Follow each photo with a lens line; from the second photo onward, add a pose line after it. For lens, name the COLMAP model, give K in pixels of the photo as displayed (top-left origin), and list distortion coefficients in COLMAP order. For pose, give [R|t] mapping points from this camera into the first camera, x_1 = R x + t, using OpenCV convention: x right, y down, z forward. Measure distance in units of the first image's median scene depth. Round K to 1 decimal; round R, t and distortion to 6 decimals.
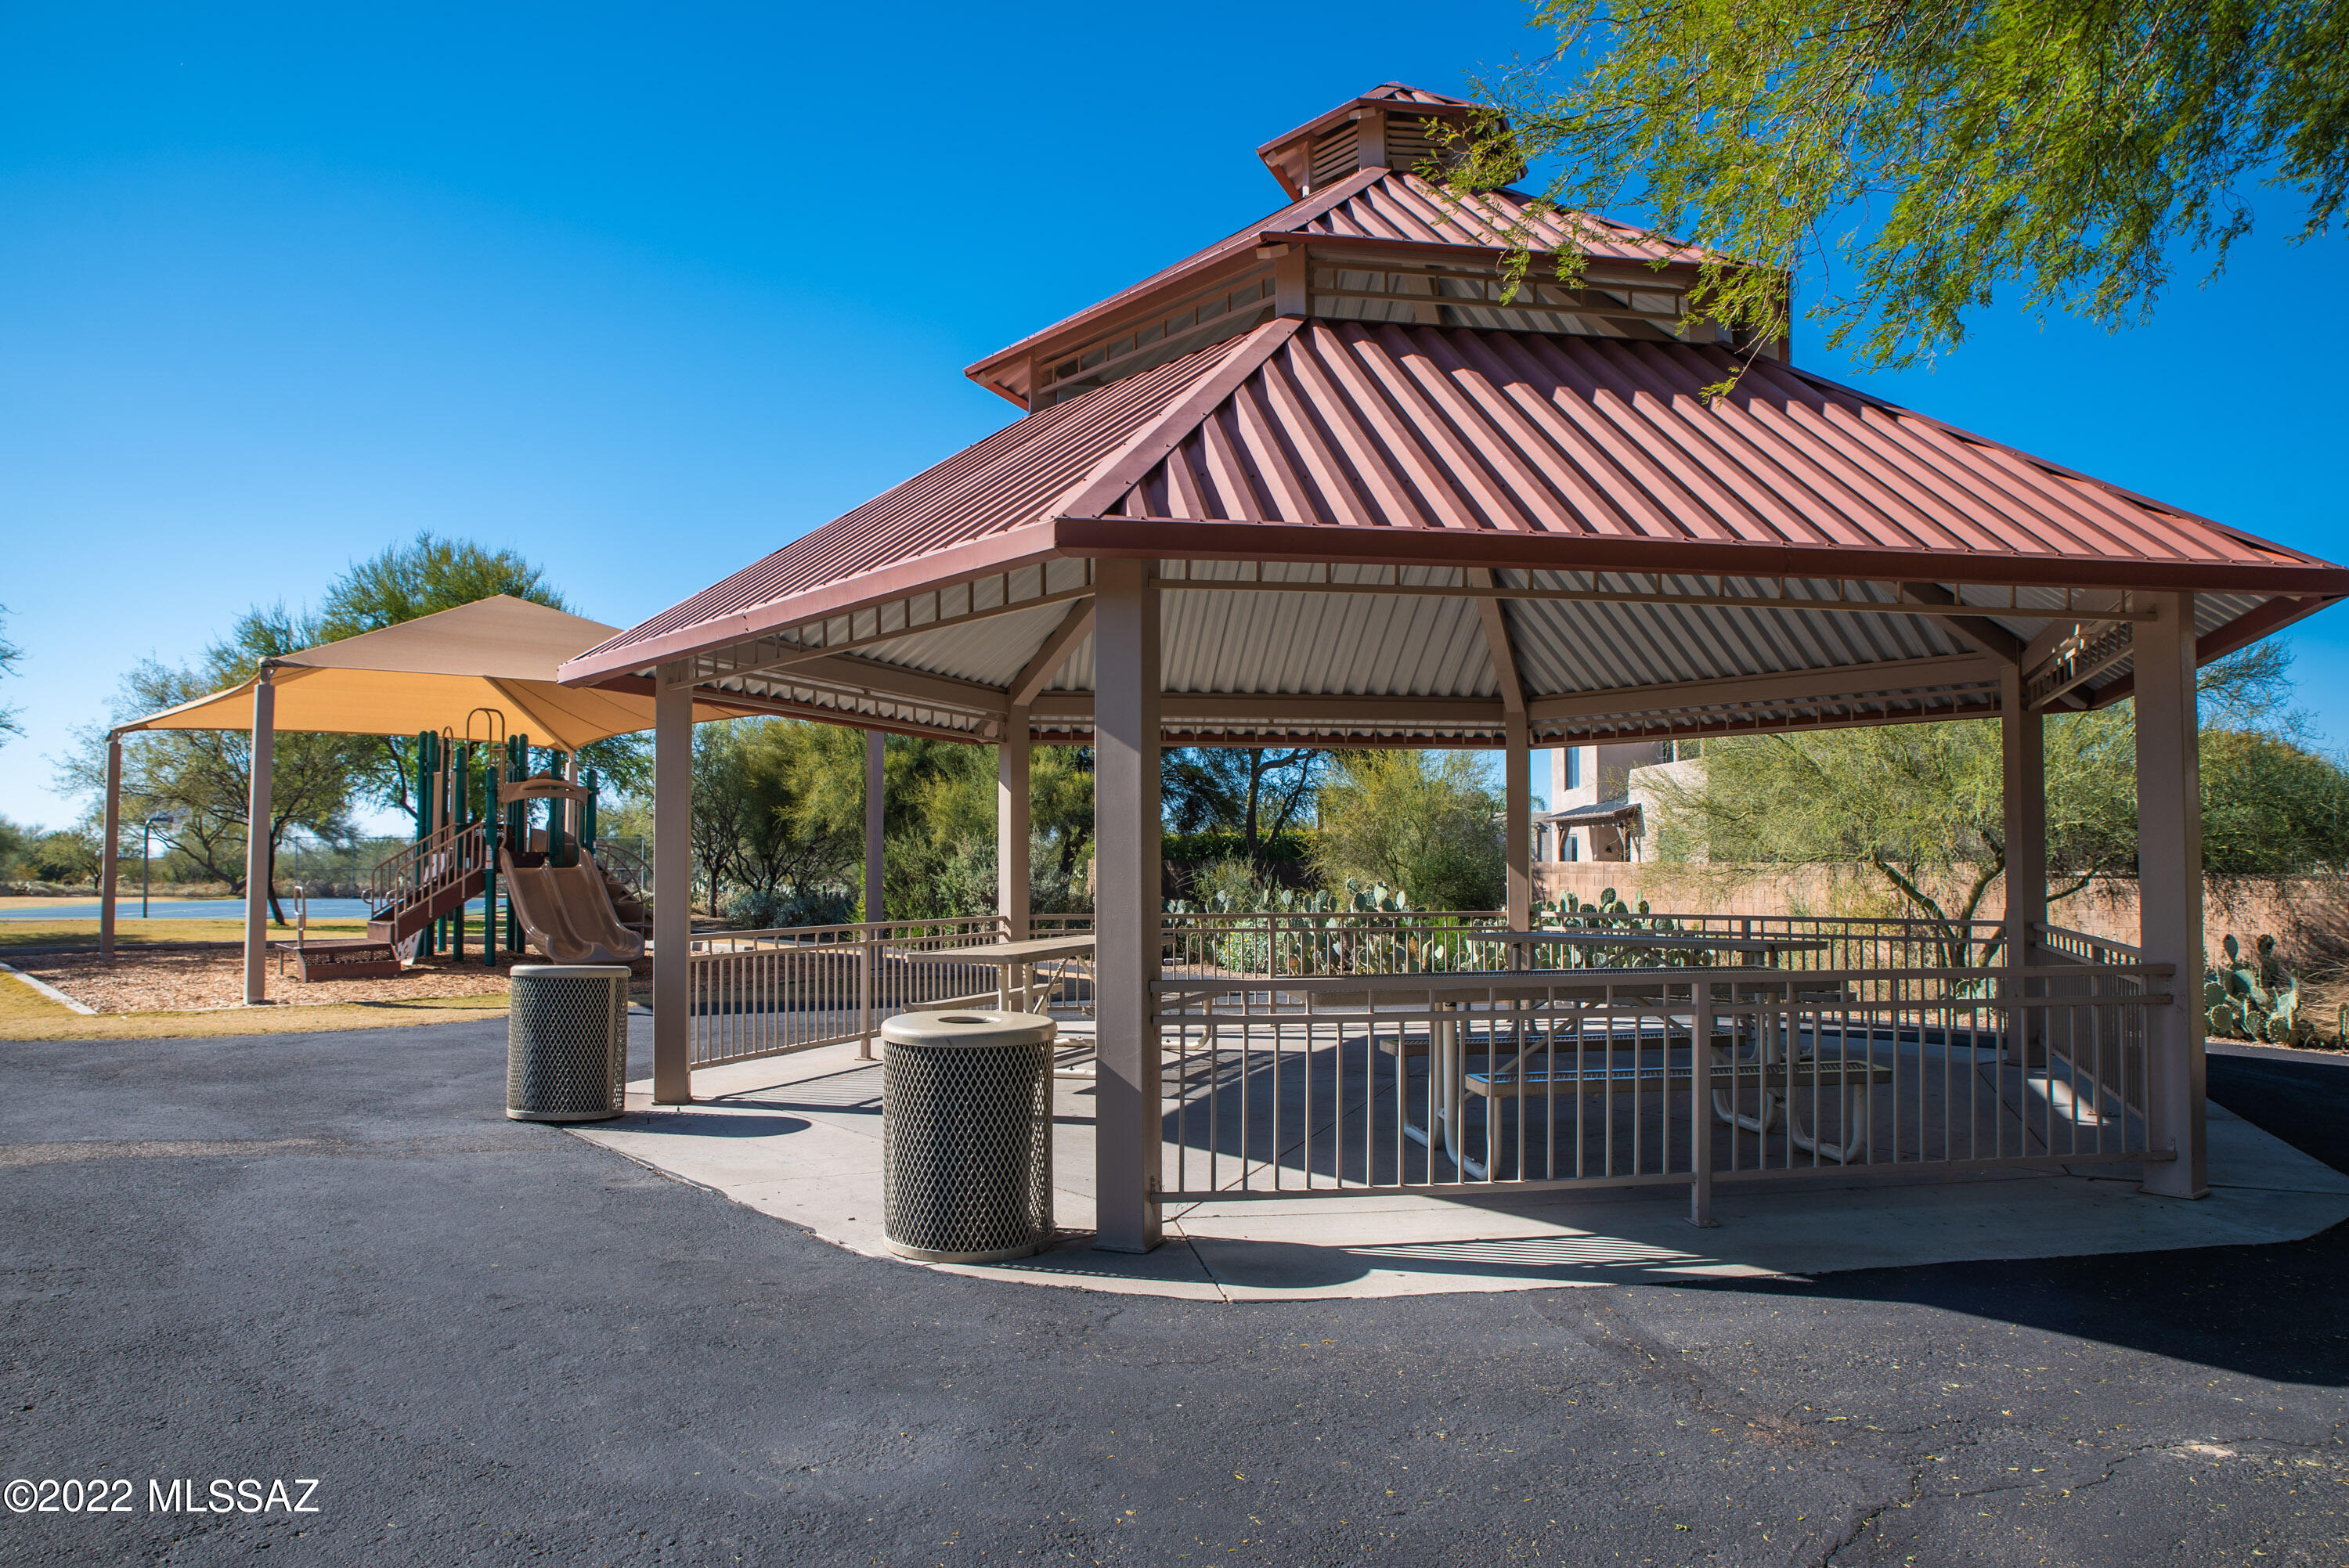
lens RADIAL K [[2062.1, 0, 1171.4], [0, 2062.1, 780.7], [0, 0, 1]] dist [-0.008123, 0.000203]
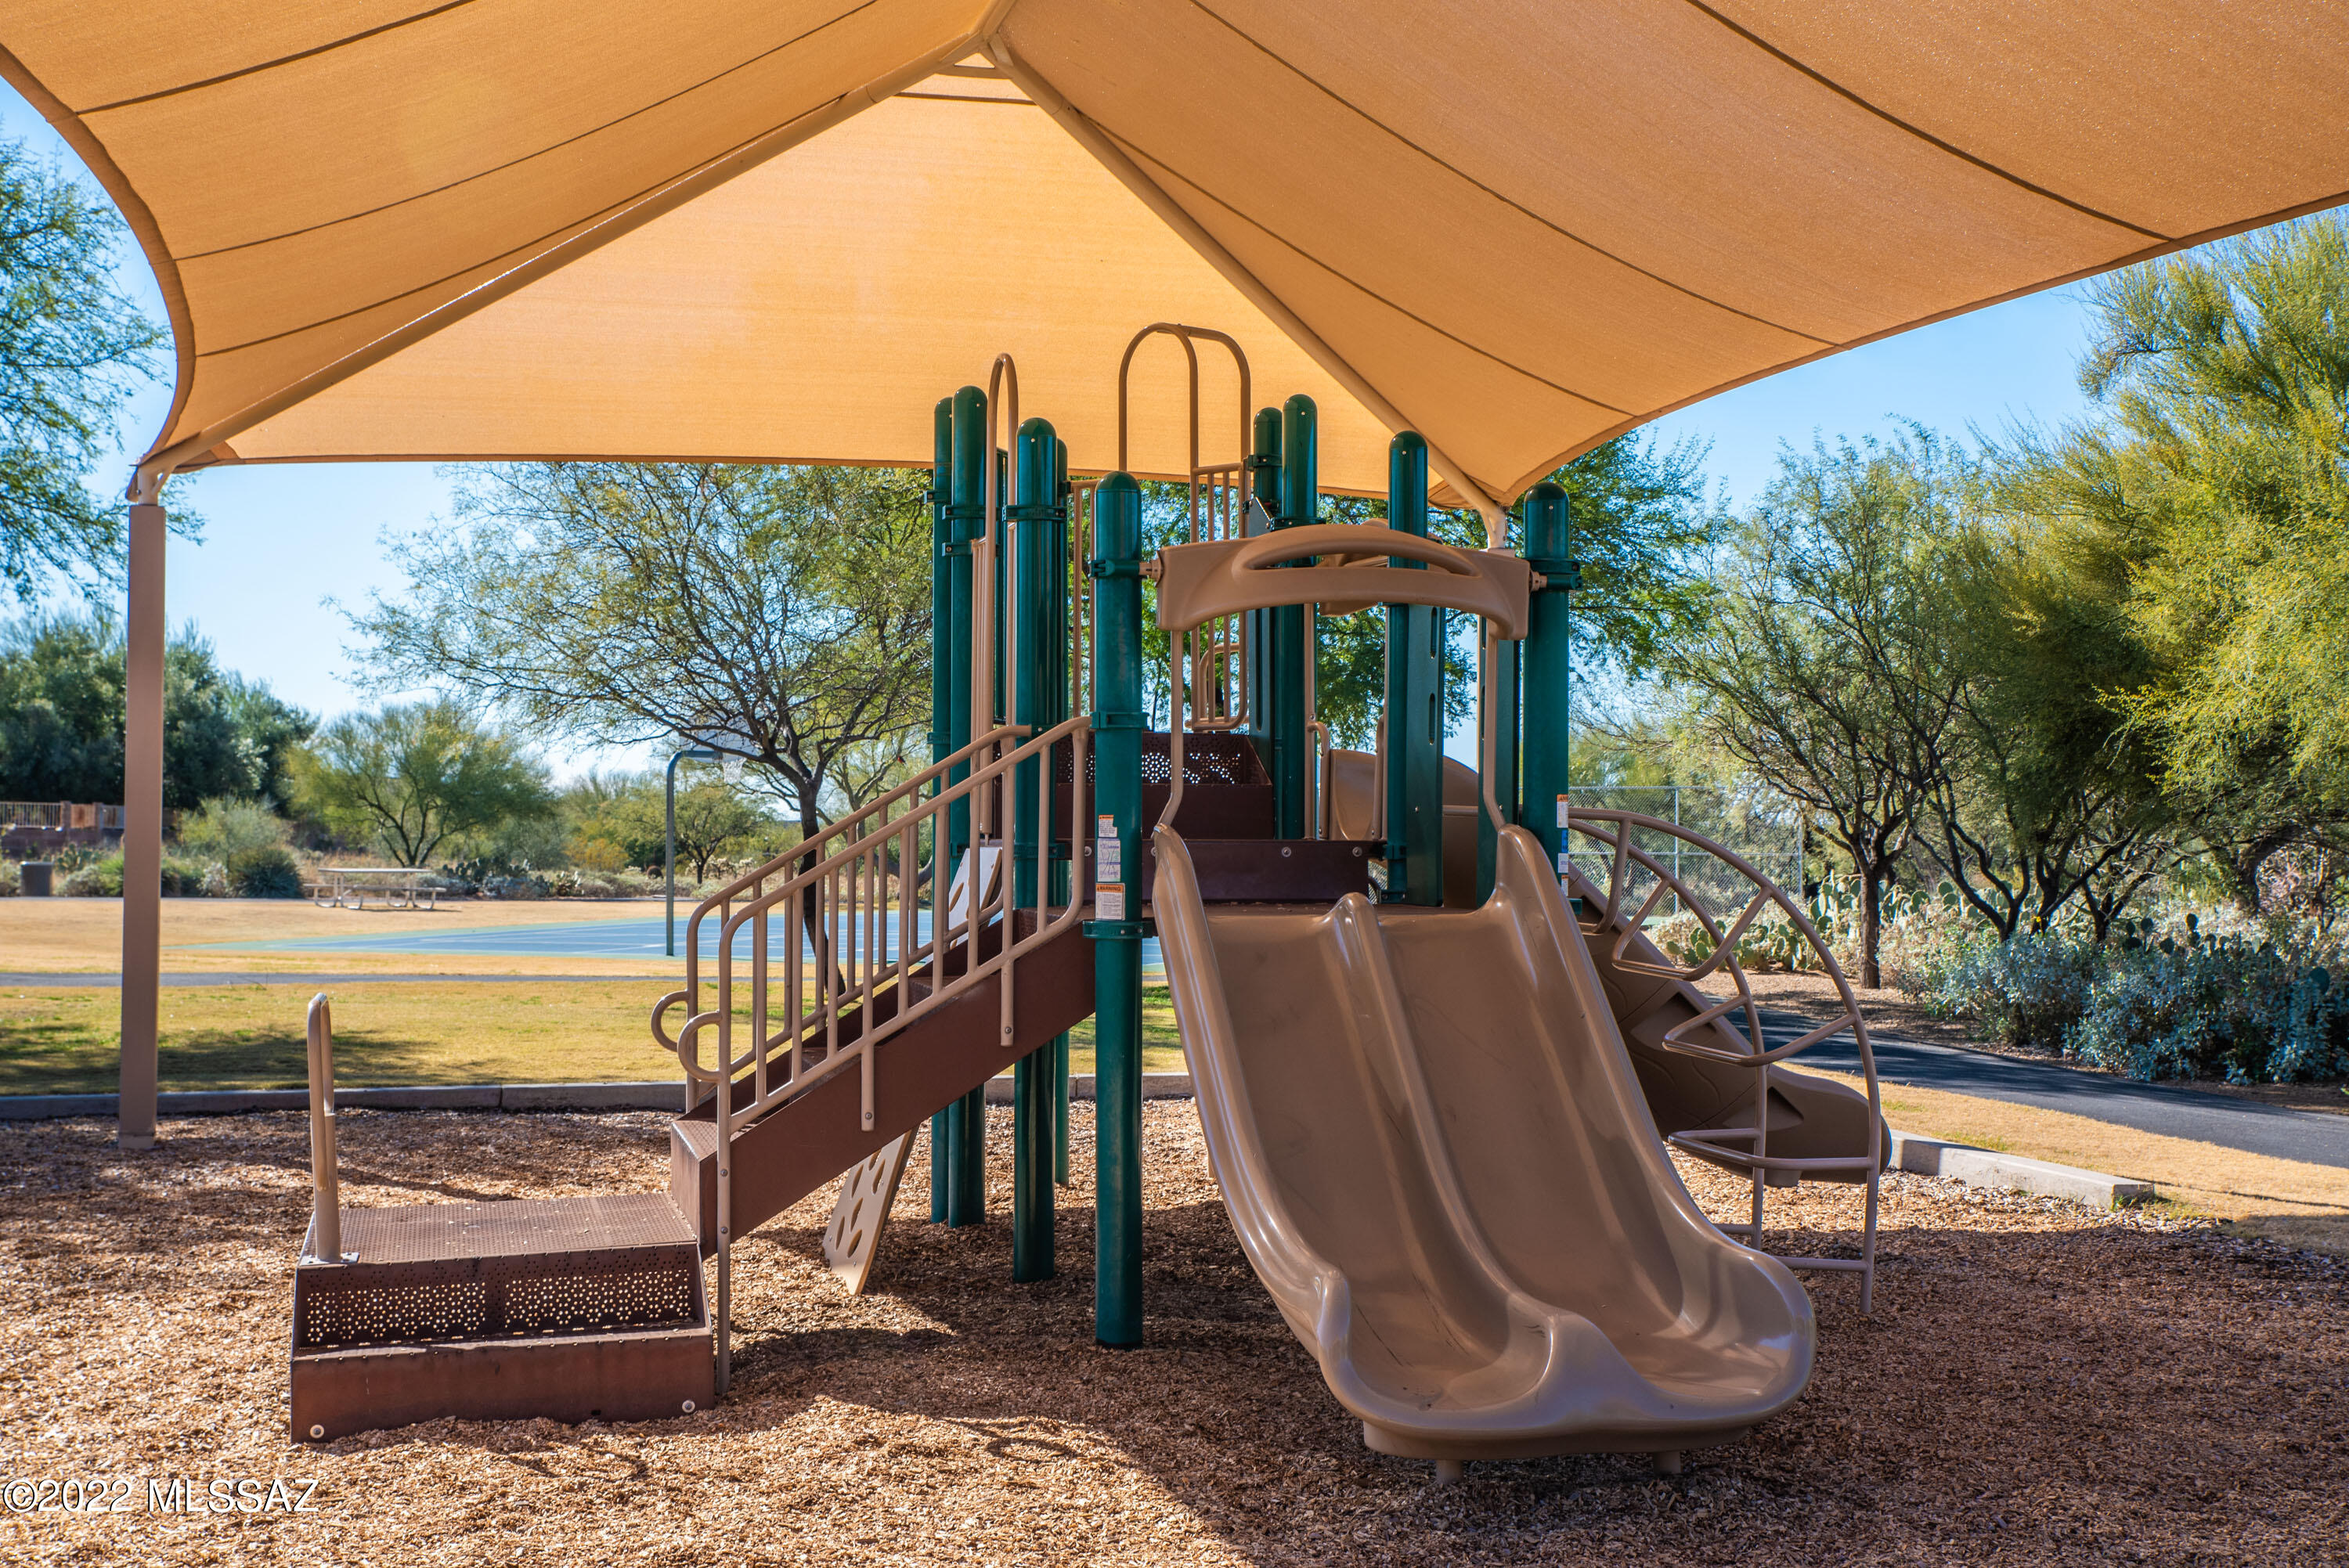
lens RADIAL K [[3103.1, 0, 1171.8], [0, 3103.1, 781.5], [0, 0, 1]] dist [0.174944, 0.000000]
pose [[0.919605, -0.005192, -0.392810, -0.132215], [0.015243, 0.999631, 0.022474, 0.013813], [0.392548, -0.026655, 0.919345, 0.478636]]
